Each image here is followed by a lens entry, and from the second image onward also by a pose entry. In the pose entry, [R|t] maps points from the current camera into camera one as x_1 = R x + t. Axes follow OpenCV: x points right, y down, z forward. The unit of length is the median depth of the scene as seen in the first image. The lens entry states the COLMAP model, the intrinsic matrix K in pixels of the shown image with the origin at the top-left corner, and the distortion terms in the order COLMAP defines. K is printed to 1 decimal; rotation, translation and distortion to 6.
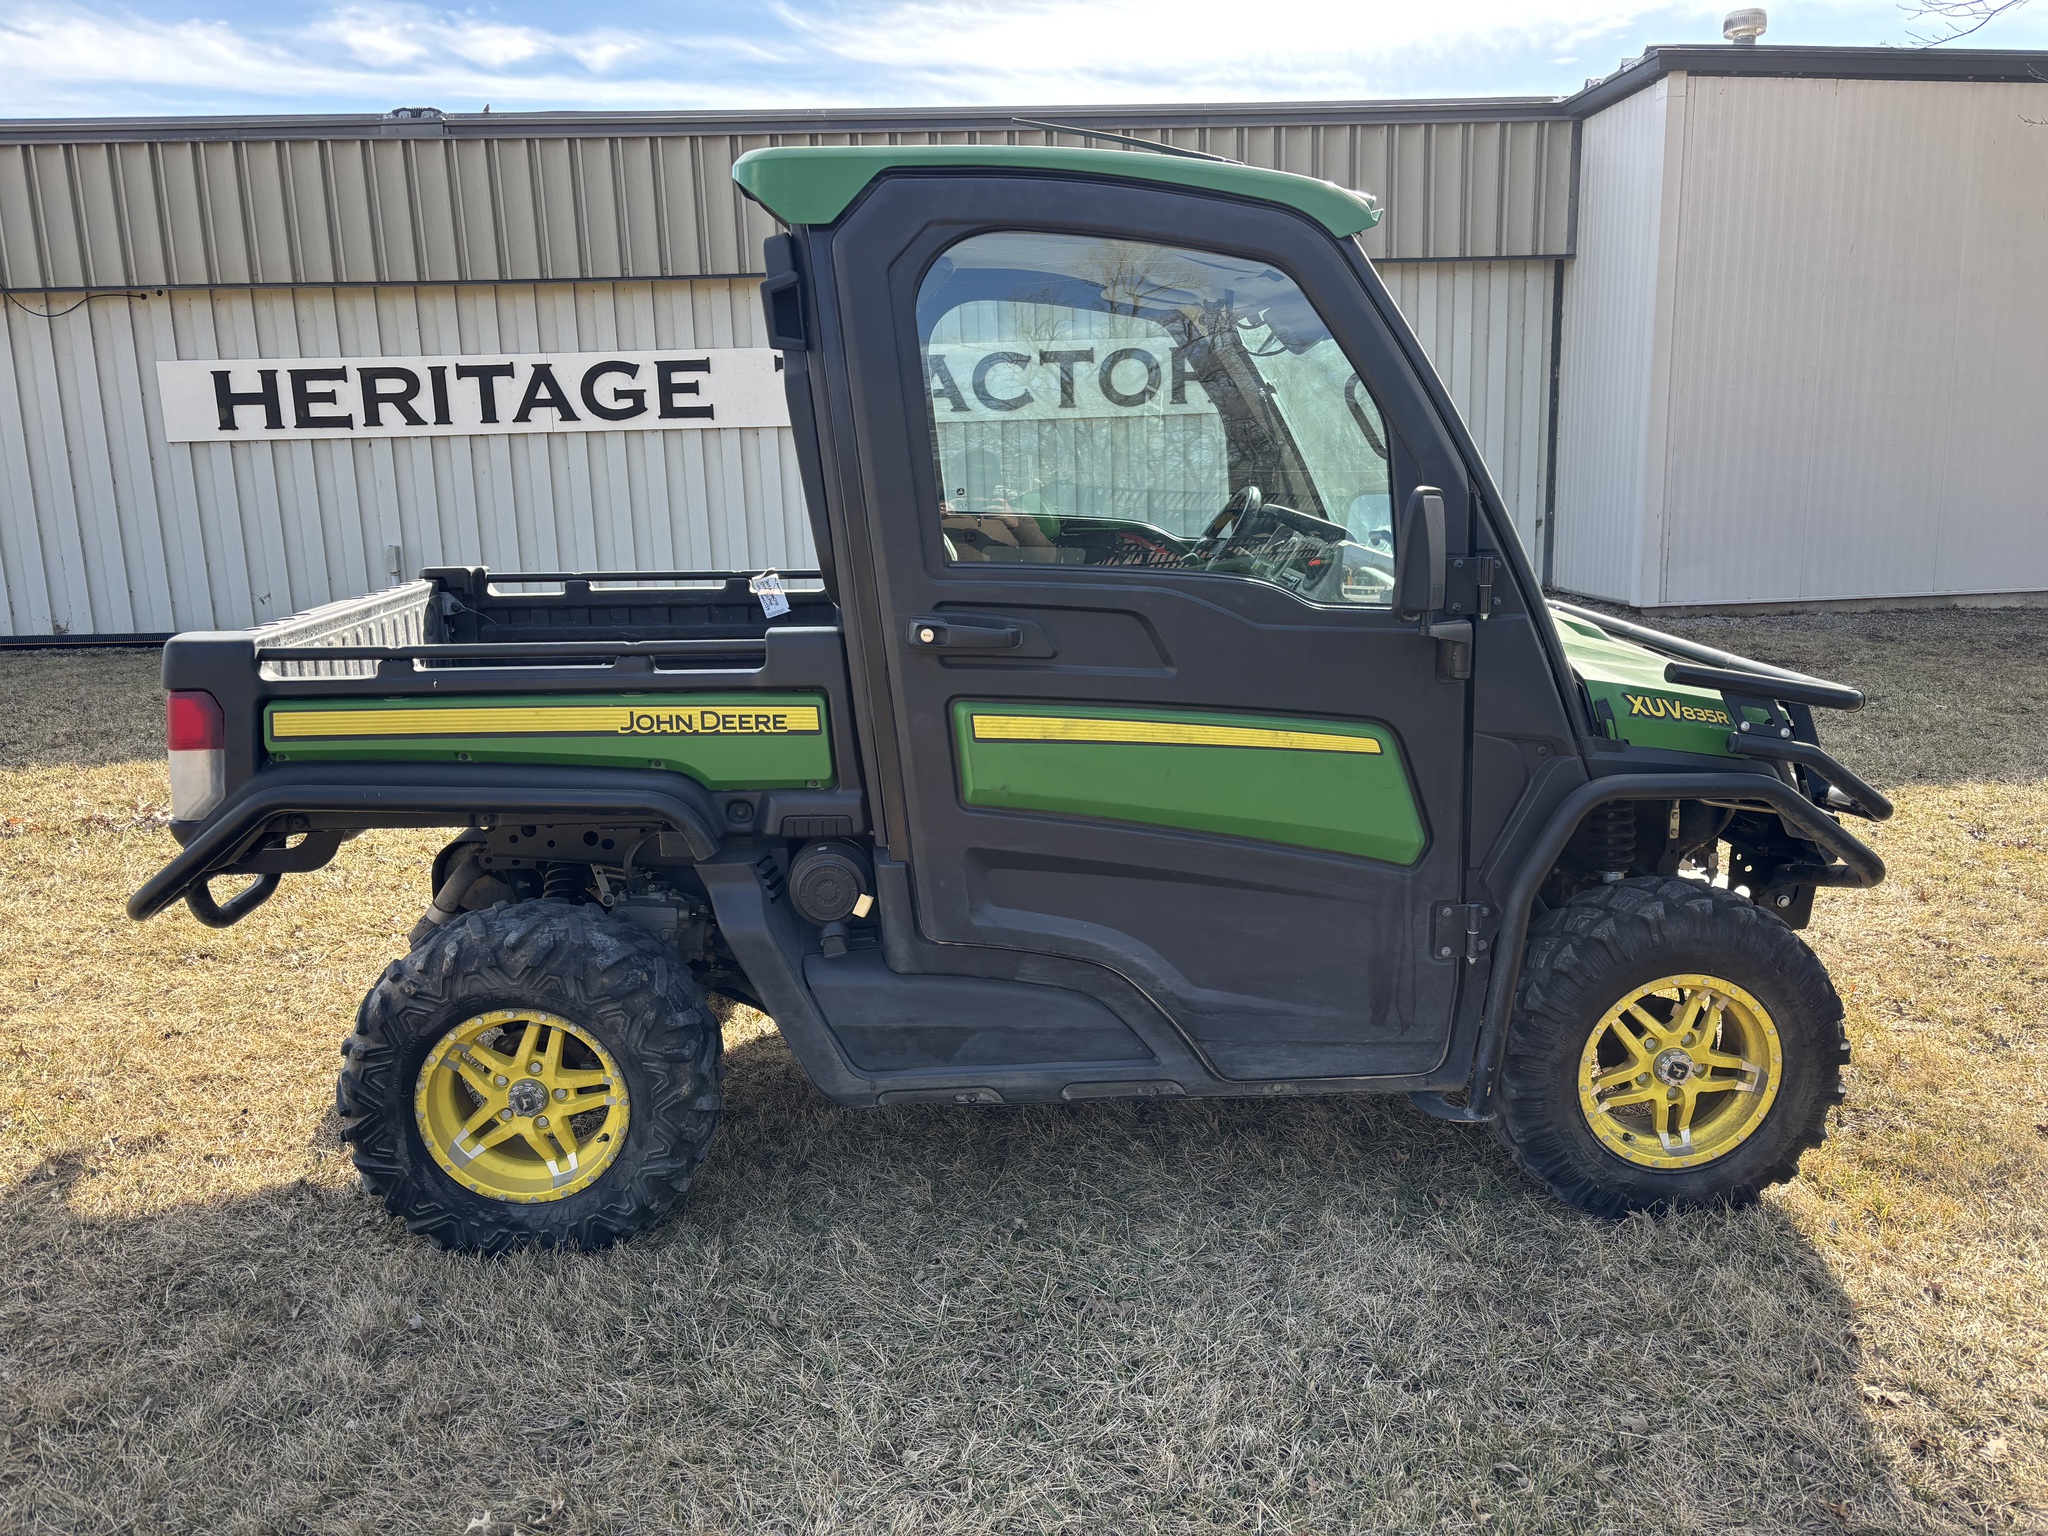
lens RADIAL K [[1562.6, 0, 1010.9], [0, 1562.6, 774.1], [0, 0, 1]] dist [0.040854, -0.028380]
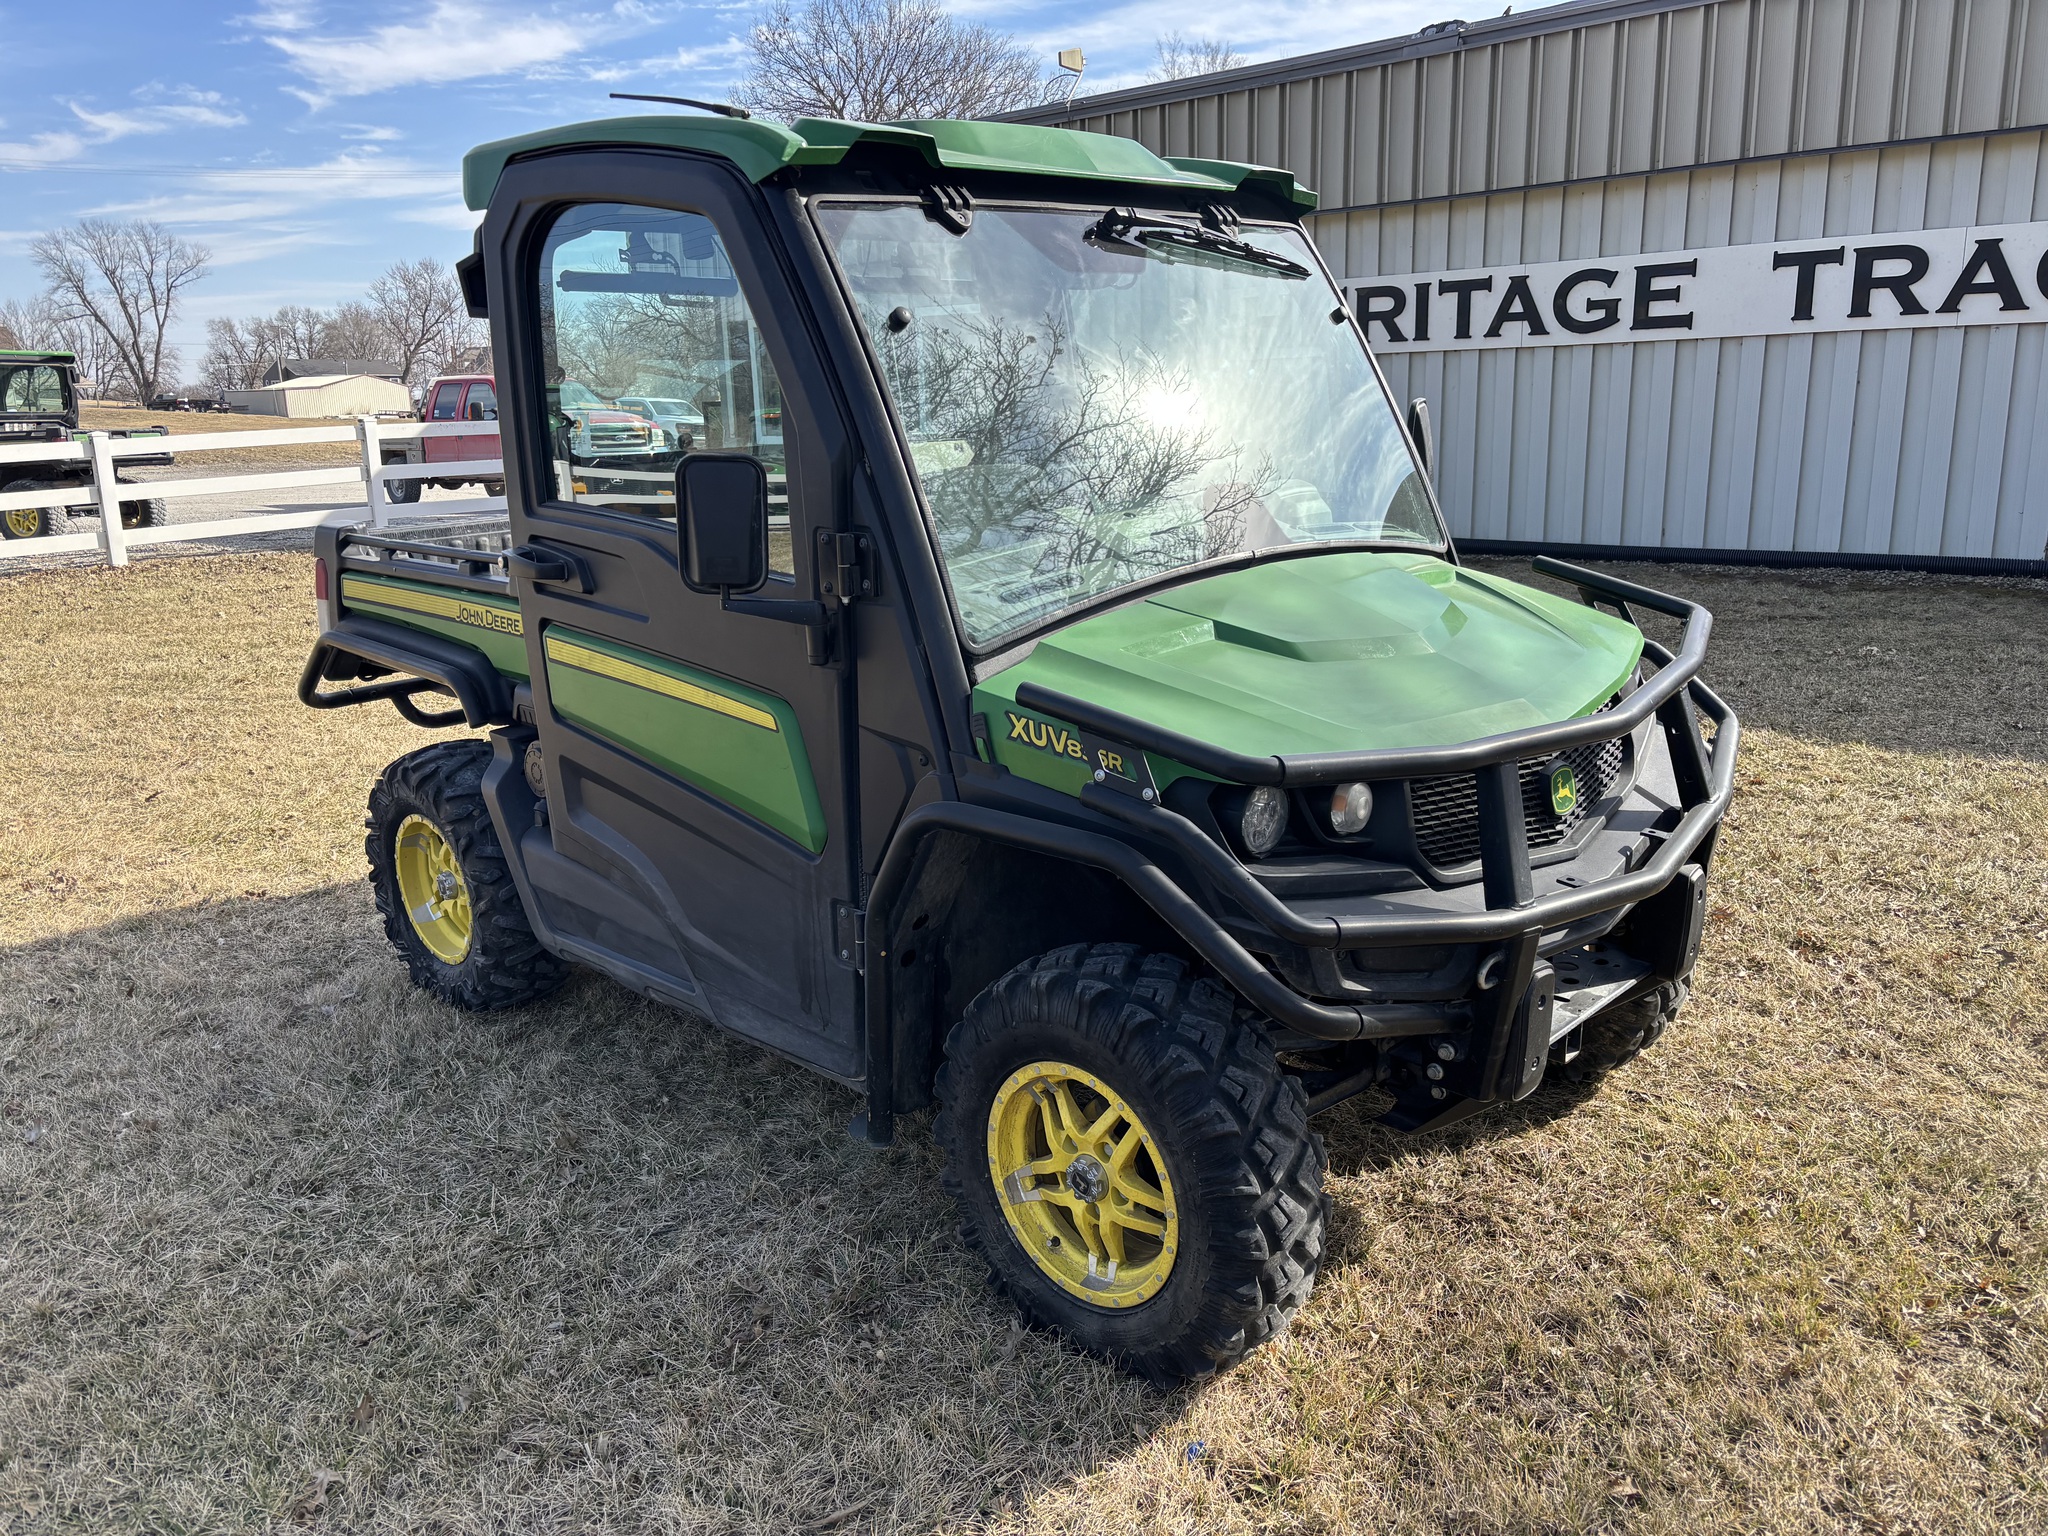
lens RADIAL K [[1562.6, 0, 928.9], [0, 1562.6, 754.7], [0, 0, 1]] dist [0.040854, -0.028380]
pose [[0.680789, 0.176994, -0.710774, 0.193183], [-0.144681, 0.983742, 0.106390, -0.022429], [0.718049, 0.030406, 0.695328, 0.077774]]
